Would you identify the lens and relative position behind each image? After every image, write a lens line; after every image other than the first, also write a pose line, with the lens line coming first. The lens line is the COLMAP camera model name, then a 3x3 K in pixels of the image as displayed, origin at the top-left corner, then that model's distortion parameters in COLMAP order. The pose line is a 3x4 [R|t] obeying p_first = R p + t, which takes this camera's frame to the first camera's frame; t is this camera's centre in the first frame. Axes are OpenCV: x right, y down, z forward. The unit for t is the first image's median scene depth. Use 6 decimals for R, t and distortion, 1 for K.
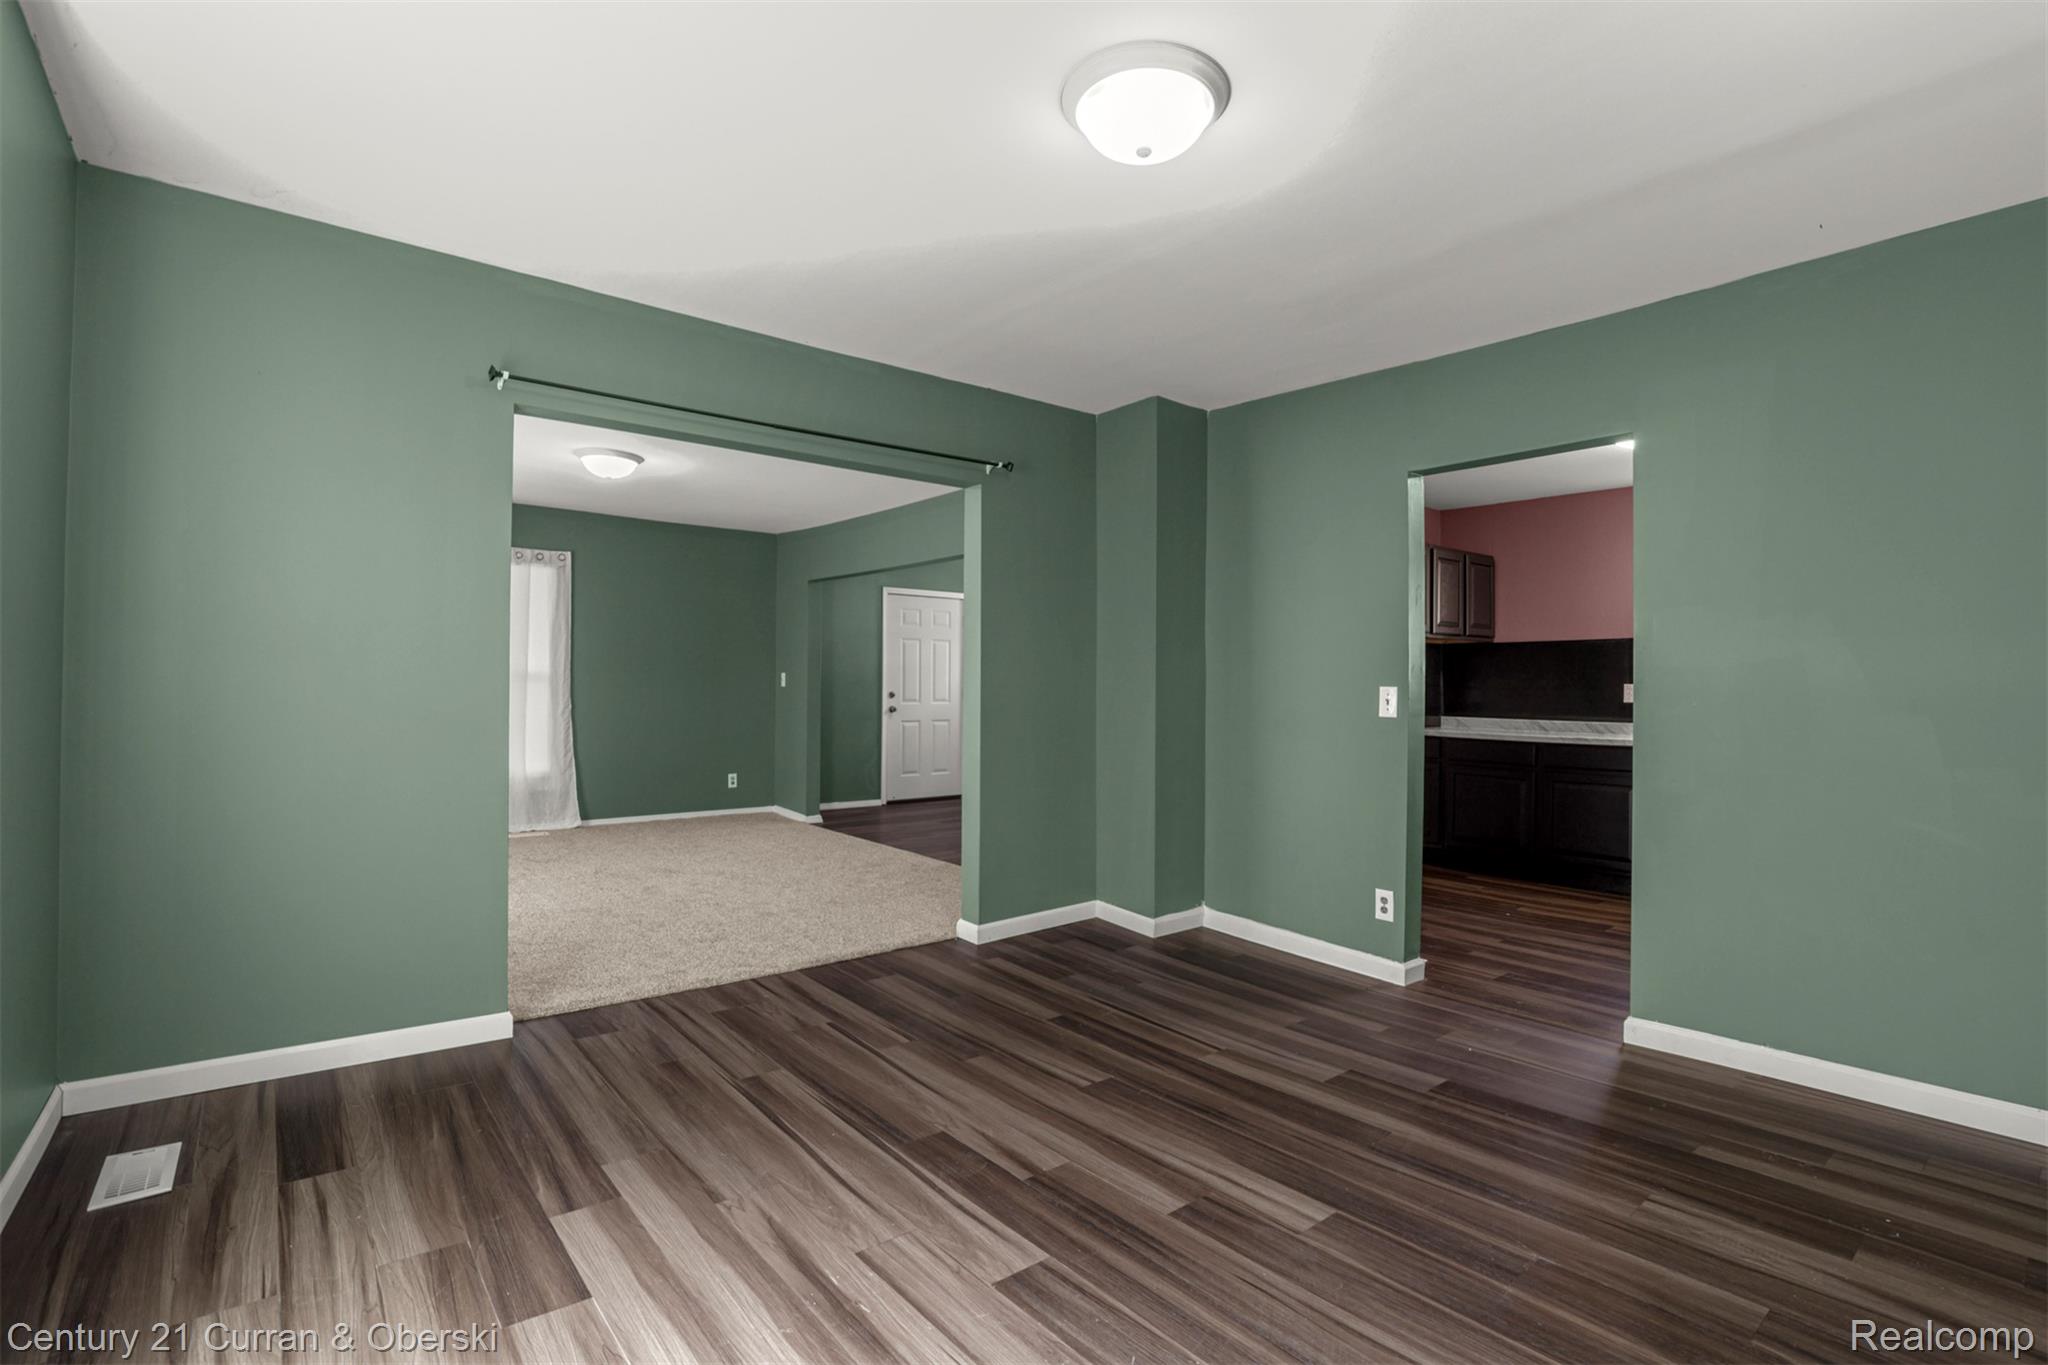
lens RADIAL K [[941.9, 0, 1022.4], [0, 941.9, 685.4], [0, 0, 1]] dist [-0.034107, 0.003662]
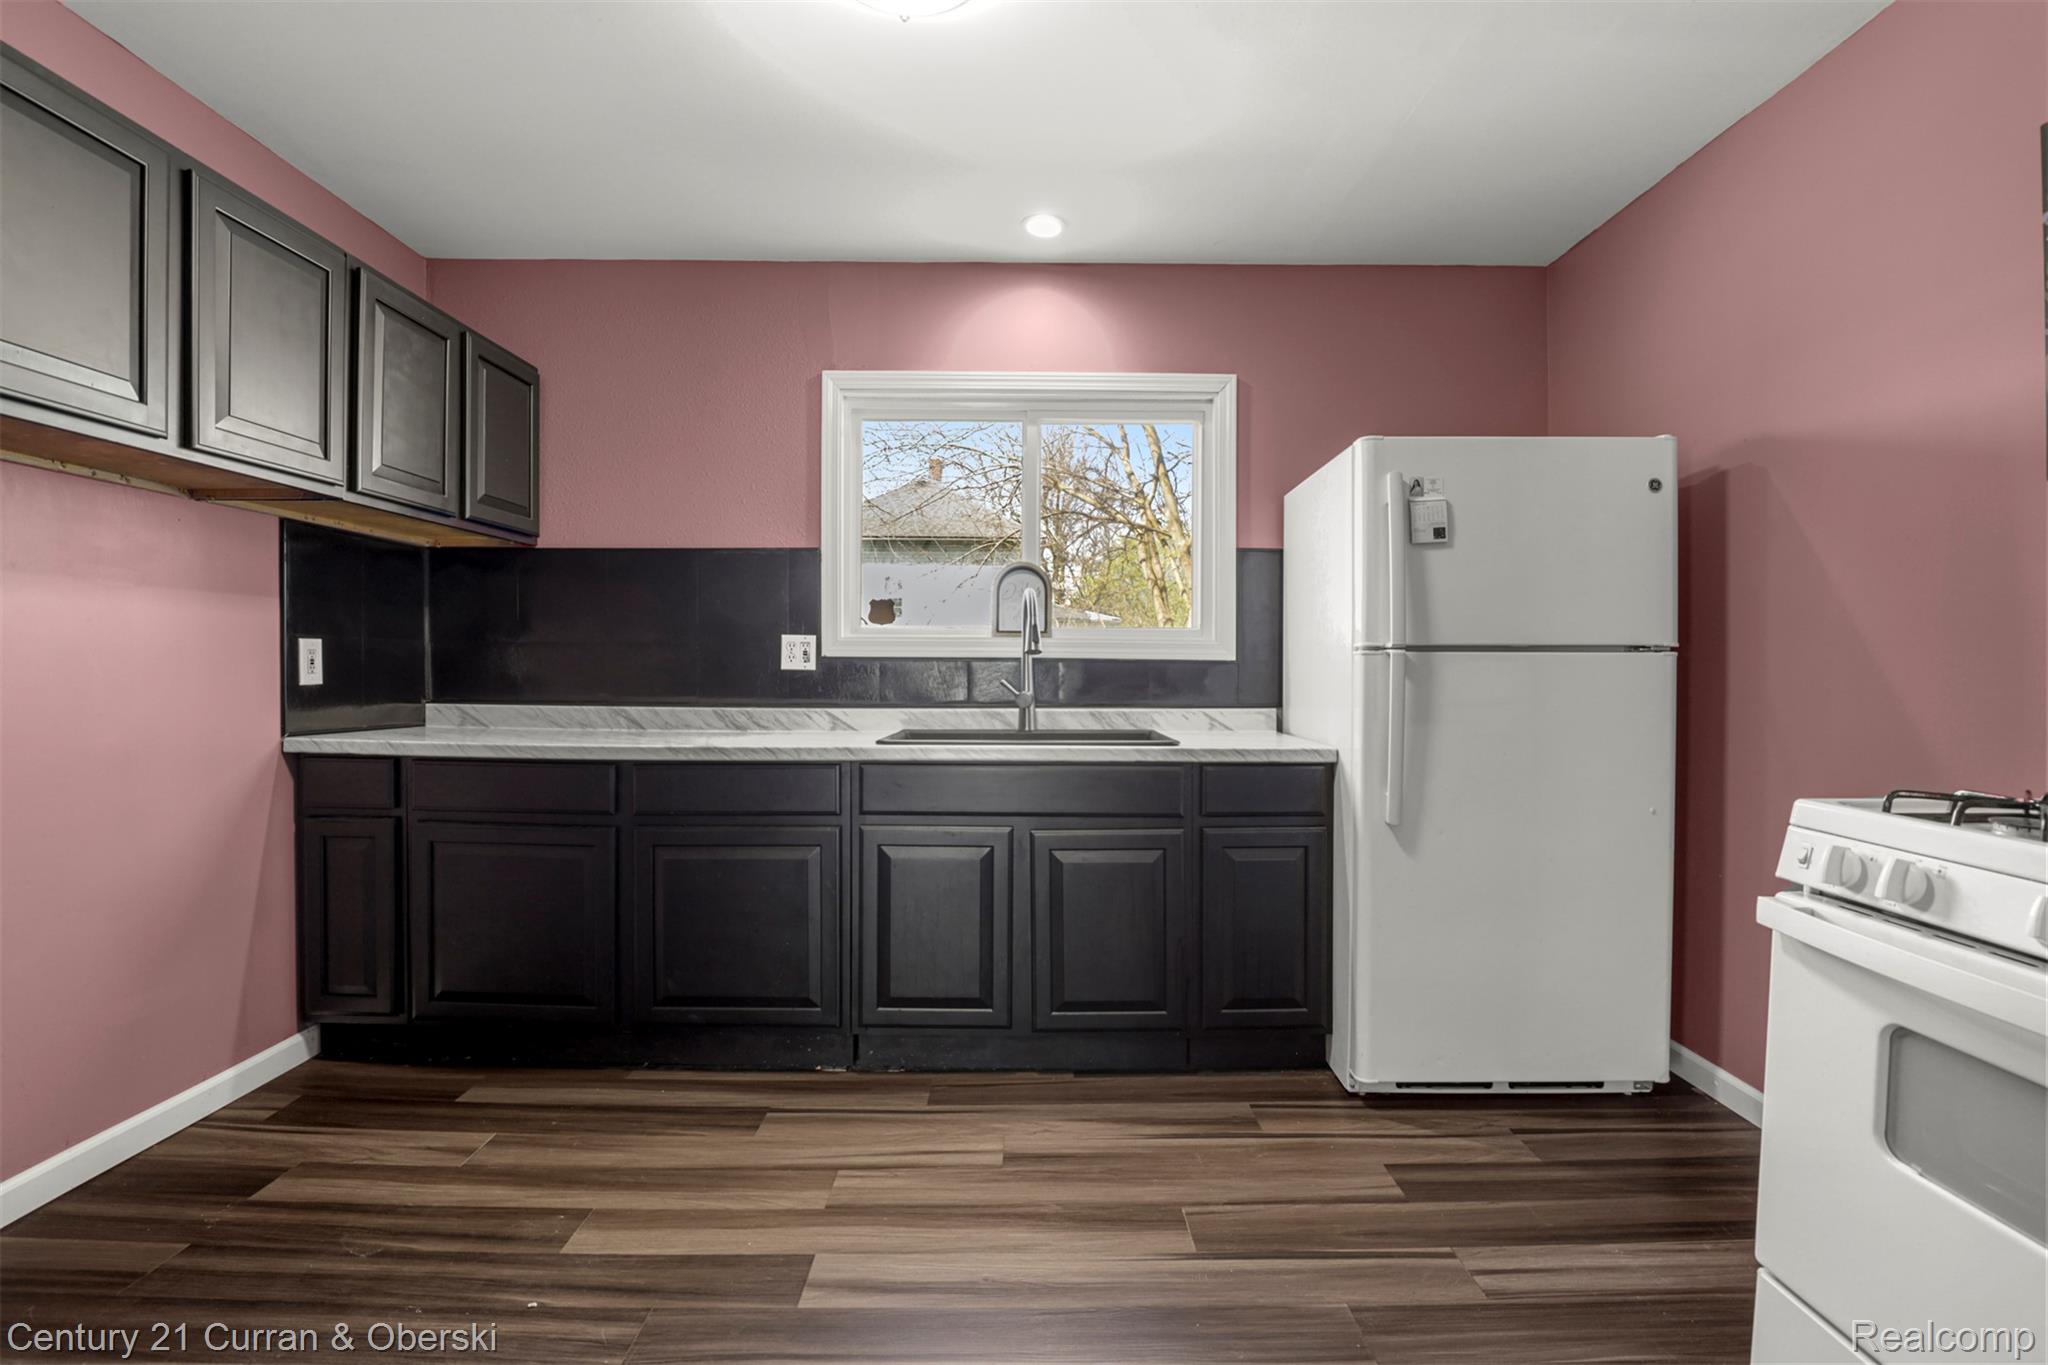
lens RADIAL K [[941.9, 0, 1037.3], [0, 941.9, 682.4], [0, 0, 1]] dist [-0.034107, 0.003662]
pose [[0.624966, -0.013134, 0.780541, 0.623019], [-0.002869, 0.999813, 0.019120, 0.029016], [-0.780647, -0.014188, 0.624812, 1.070799]]
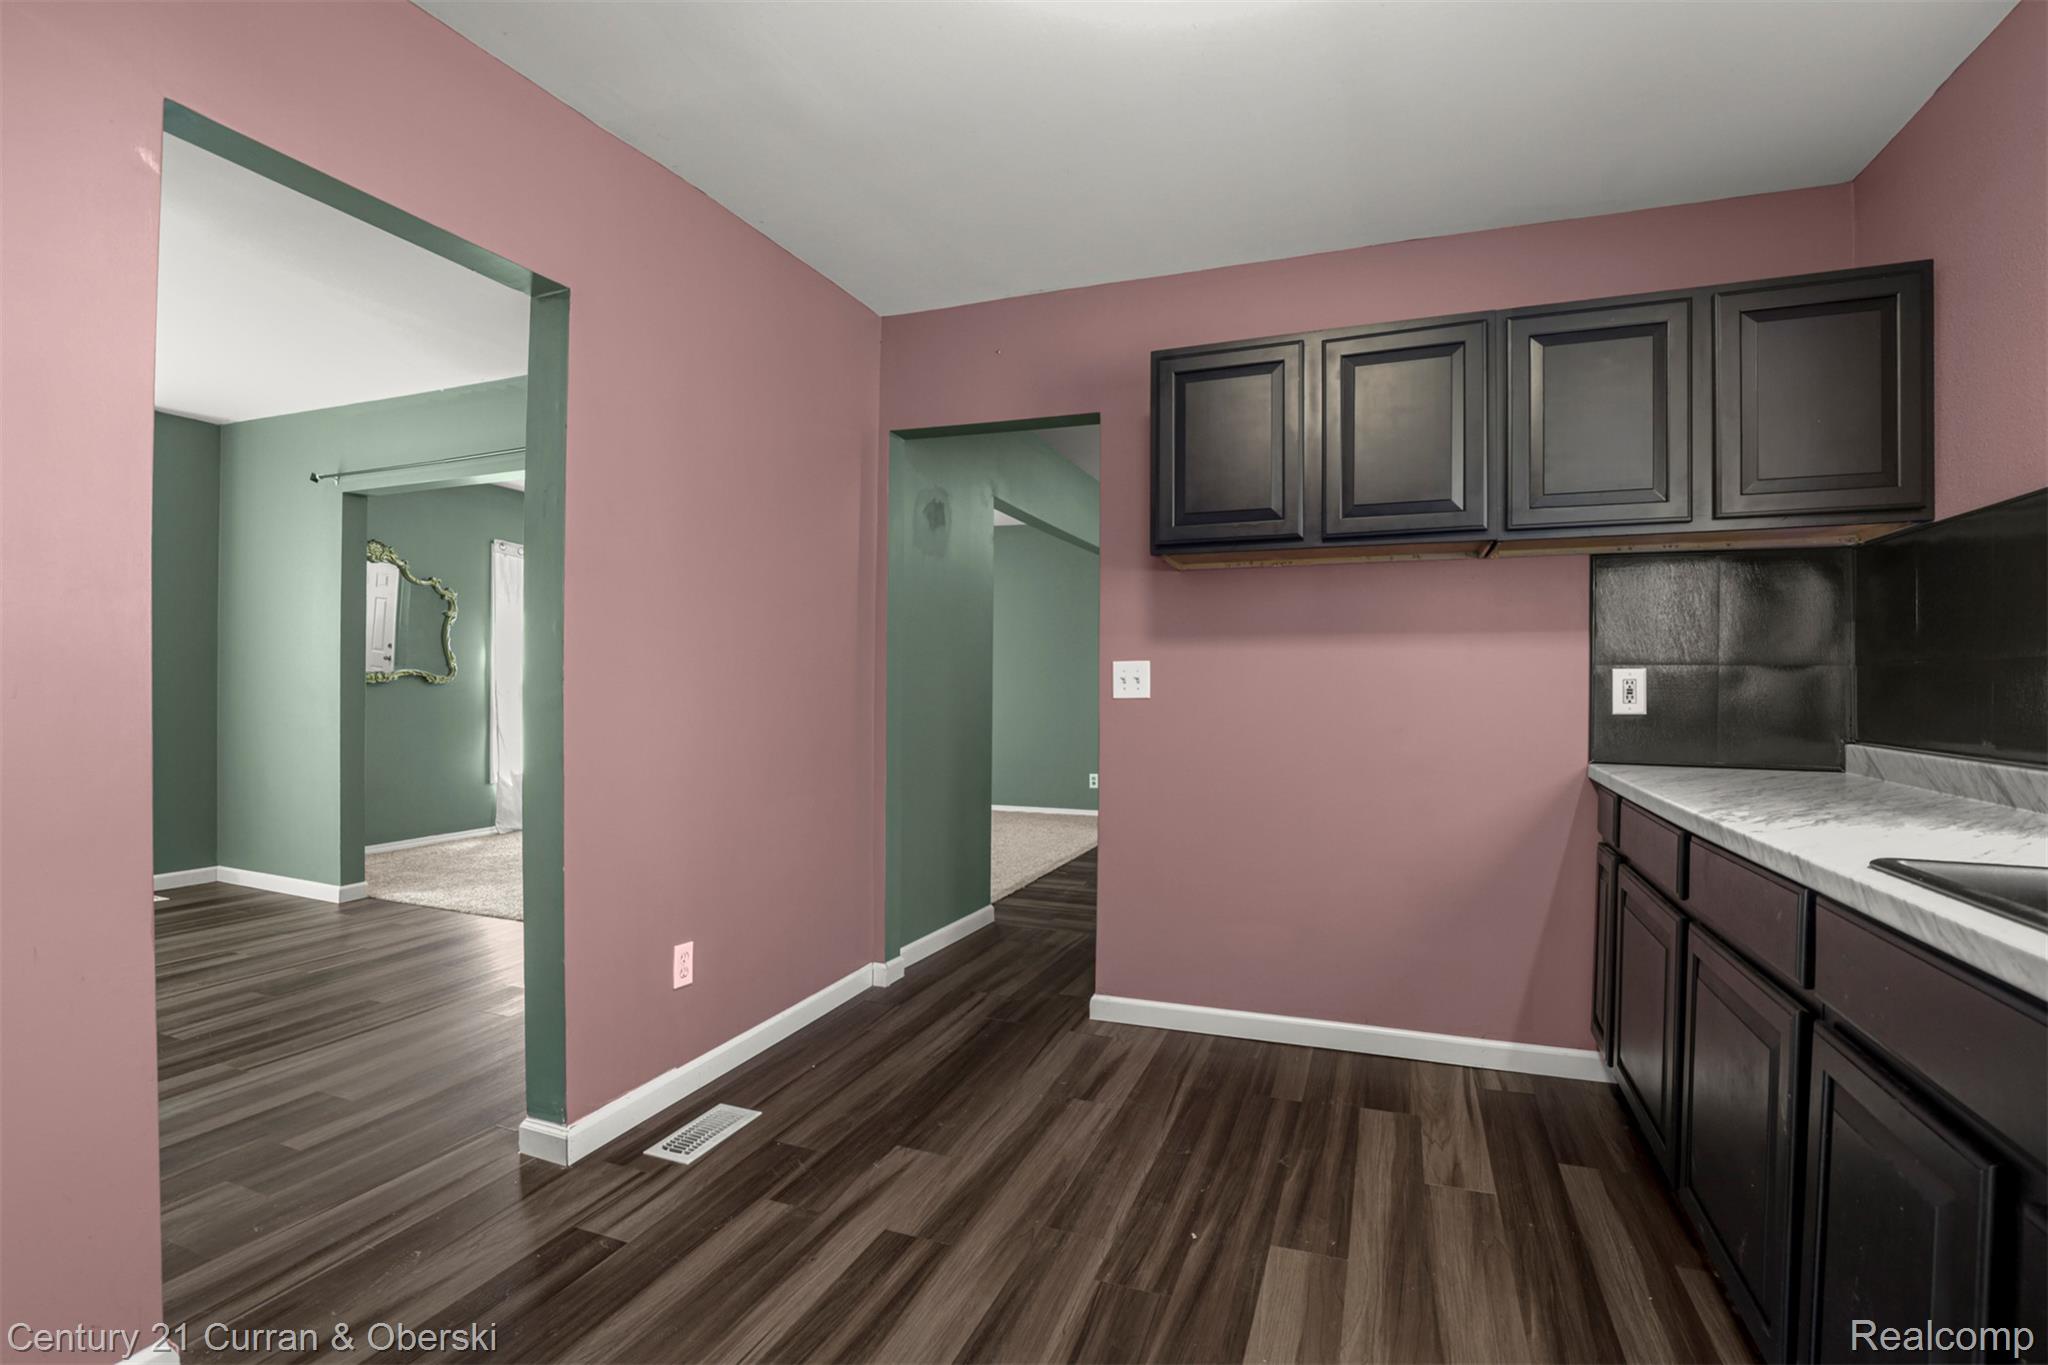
lens RADIAL K [[941.9, 0, 1004.0], [0, 941.9, 697.3], [0, 0, 1]] dist [-0.034107, 0.003662]
pose [[0.478026, 0.005063, -0.878331, 1.344299], [-0.001202, 0.999986, 0.005110, 0.029750], [0.878345, -0.001387, 0.478026, 1.209360]]
